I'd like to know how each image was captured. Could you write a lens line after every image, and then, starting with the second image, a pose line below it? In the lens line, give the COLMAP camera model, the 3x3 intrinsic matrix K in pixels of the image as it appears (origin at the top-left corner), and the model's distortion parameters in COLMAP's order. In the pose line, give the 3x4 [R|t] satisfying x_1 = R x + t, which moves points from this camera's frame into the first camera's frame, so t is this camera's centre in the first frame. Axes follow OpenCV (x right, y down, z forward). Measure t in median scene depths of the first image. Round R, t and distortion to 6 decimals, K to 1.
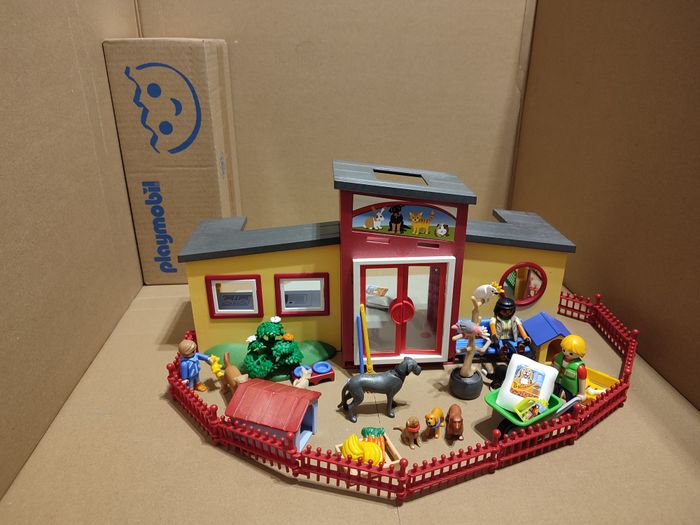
lens RADIAL K [[488.1, 0, 350.0], [0, 488.1, 262.5], [0, 0, 1]] dist [0.036118, -0.097236]
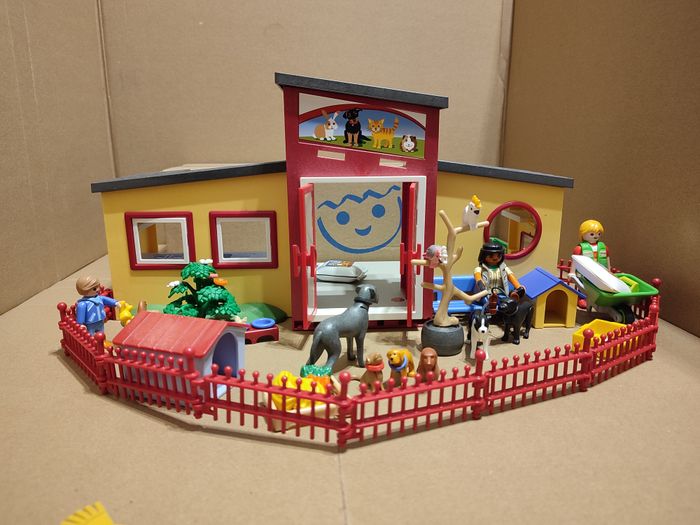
lens RADIAL K [[497.0, 0, 350.0], [0, 497.0, 262.5], [0, 0, 1]] dist [-0.011294, -0.004243]
pose [[0.999988, -0.000071, 0.004826, 0.081178], [0.000888, 0.985539, -0.169444, 0.262058], [-0.004744, 0.169447, 0.985528, 0.199878]]
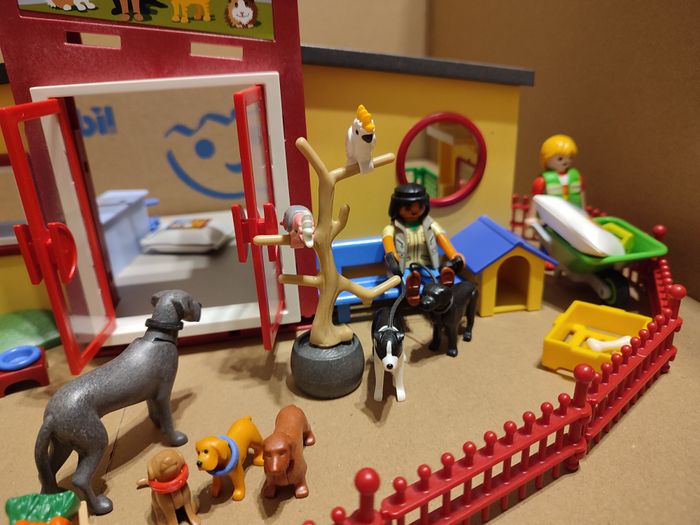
lens RADIAL K [[524.2, 0, 350.0], [0, 524.2, 262.5], [0, 0, 1]] dist [-0.032487, -0.004187]
pose [[0.989534, -0.082149, 0.118632, 0.201036], [0.084684, 0.996272, -0.016477, 0.166054], [-0.116836, 0.026351, 0.992802, 0.511921]]
